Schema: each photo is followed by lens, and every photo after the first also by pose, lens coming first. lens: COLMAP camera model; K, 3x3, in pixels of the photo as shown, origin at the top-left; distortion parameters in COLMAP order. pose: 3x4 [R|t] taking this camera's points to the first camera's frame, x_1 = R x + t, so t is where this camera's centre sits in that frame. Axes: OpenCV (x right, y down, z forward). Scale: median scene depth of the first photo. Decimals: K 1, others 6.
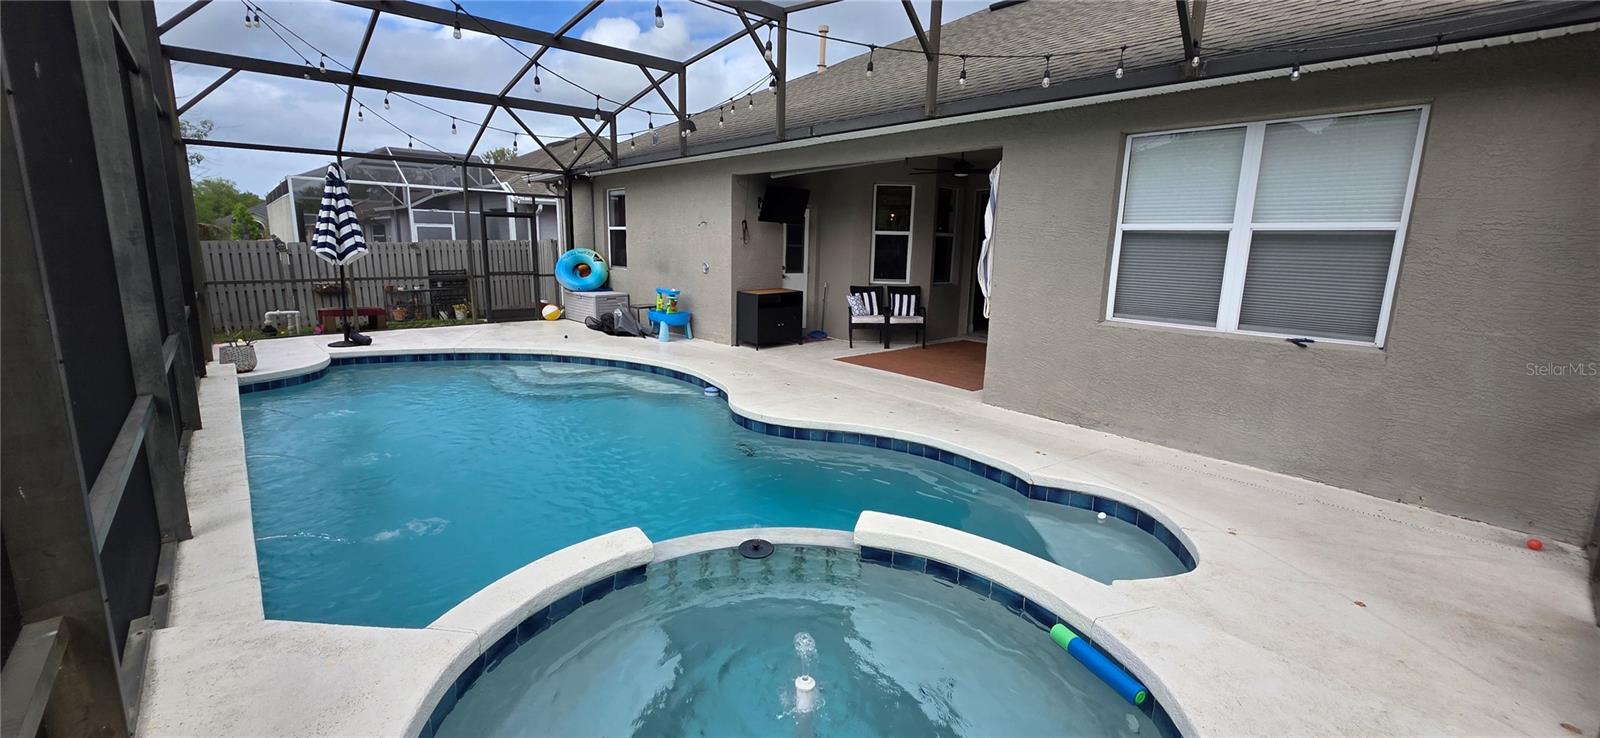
lens RADIAL K [[642.5, 0, 795.8], [0, 642.5, 368.9], [0, 0, 1]] dist [0.001671, 0.000036]
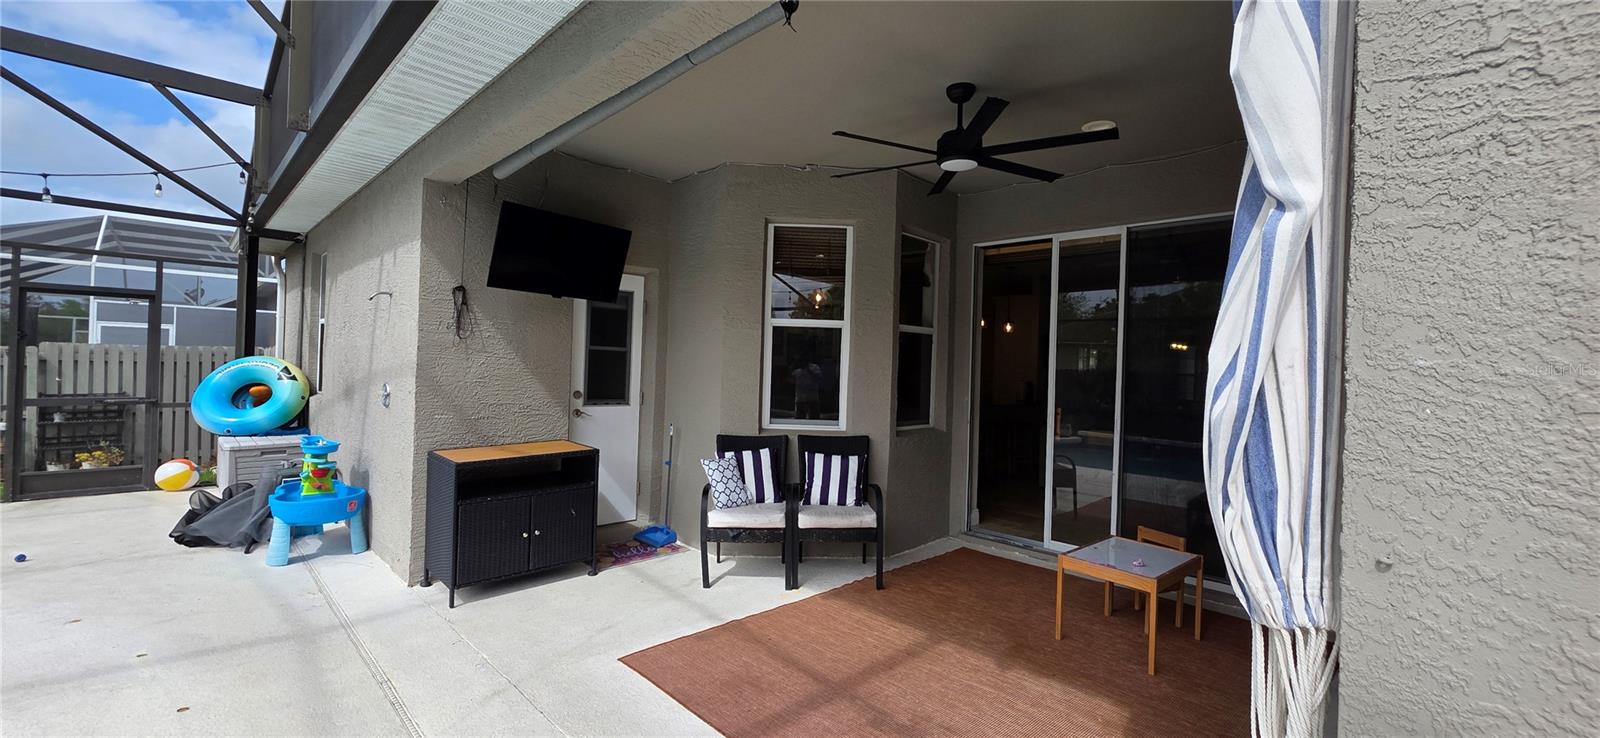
lens RADIAL K [[642.5, 0, 799.5], [0, 642.5, 366.6], [0, 0, 1]] dist [0.001671, 0.000036]
pose [[0.997934, 0.007820, 0.063764, 0.115194], [0.004539, 0.981498, -0.191416, -0.090003], [-0.064081, 0.191310, 0.979436, 0.546451]]
